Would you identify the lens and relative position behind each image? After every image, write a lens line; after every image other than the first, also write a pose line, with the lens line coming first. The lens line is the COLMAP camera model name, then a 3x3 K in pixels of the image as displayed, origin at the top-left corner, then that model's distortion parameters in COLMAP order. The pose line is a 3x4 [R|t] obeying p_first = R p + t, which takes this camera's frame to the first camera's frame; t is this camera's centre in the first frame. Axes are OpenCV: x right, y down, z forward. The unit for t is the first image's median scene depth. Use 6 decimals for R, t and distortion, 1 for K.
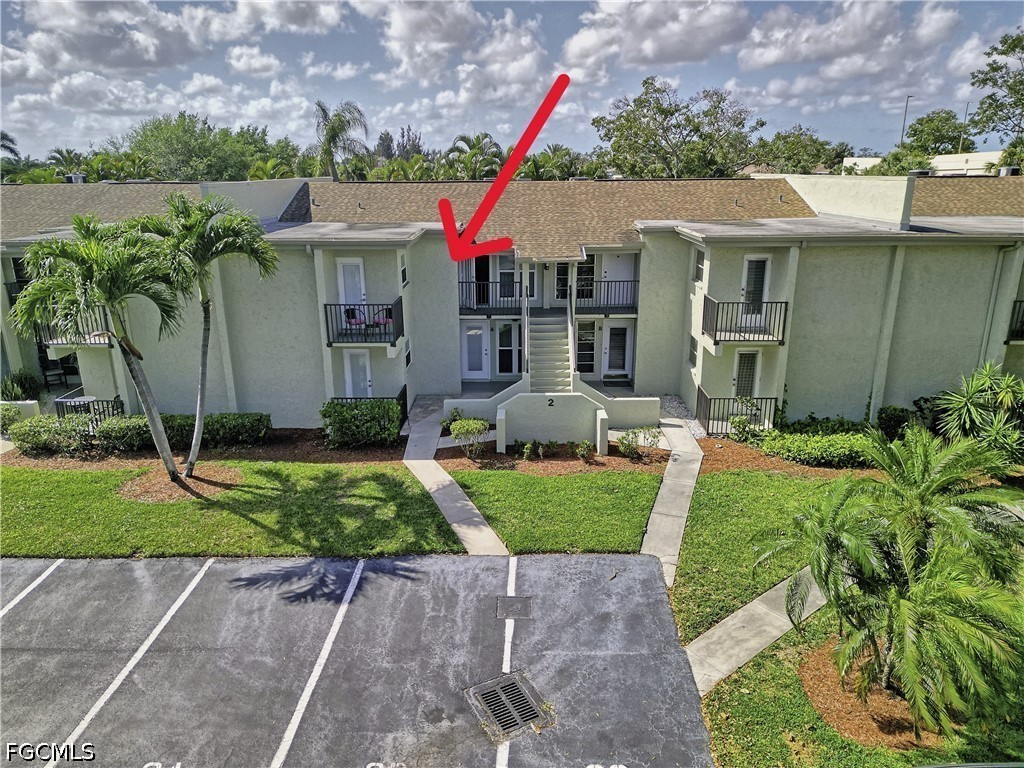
lens RADIAL K [[718.6, 0, 512.0], [0, 718.6, 384.0], [0, 0, 1]] dist [0.063815, -0.060430]
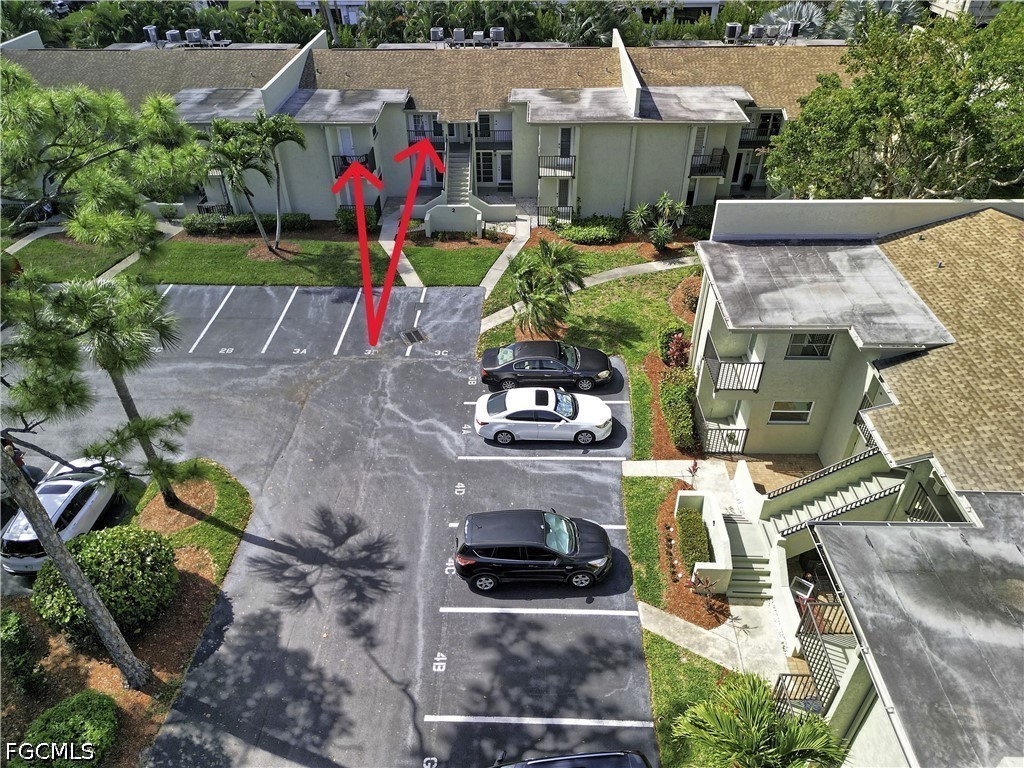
lens RADIAL K [[718.6, 0, 512.0], [0, 718.6, 384.0], [0, 0, 1]] dist [0.063815, -0.060430]
pose [[0.999955, 0.005660, -0.007624, 0.214809], [-0.002605, 0.935610, 0.353026, -0.207965], [0.009131, -0.352990, 0.935582, -0.920394]]
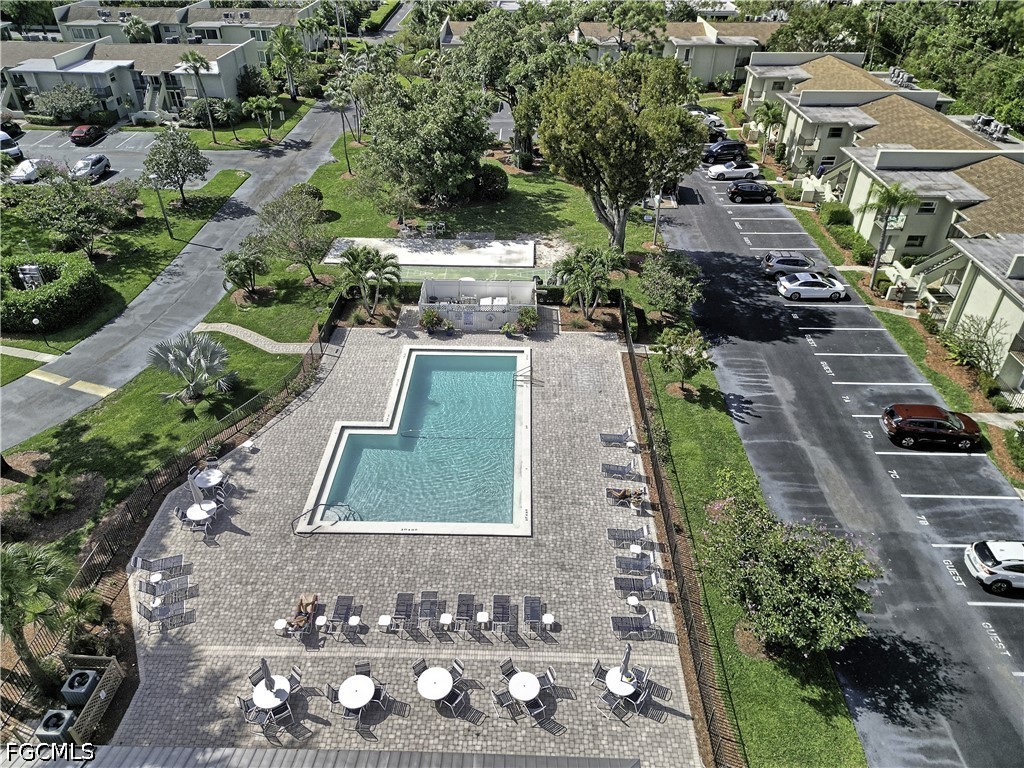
lens RADIAL K [[718.6, 0, 512.0], [0, 718.6, 384.0], [0, 0, 1]] dist [0.063815, -0.060430]
pose [[0.999992, 0.001729, -0.003694, -0.792915], [-0.000454, 0.947238, 0.320532, 0.381443], [0.004054, -0.320528, 0.947230, -4.213775]]
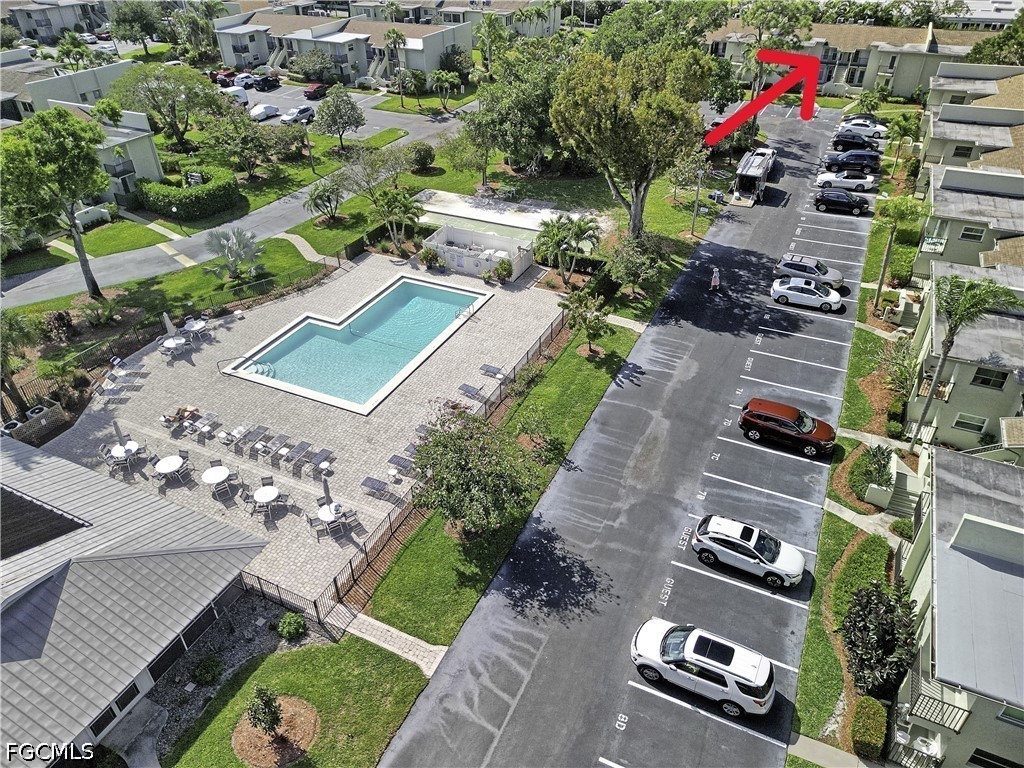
lens RADIAL K [[718.6, 0, 512.0], [0, 718.6, 384.0], [0, 0, 1]] dist [0.063815, -0.060430]
pose [[0.909836, 0.224227, -0.349172, 0.217526], [-0.099506, 0.934781, 0.341002, 0.412811], [0.402861, -0.275511, 0.872810, -4.346967]]
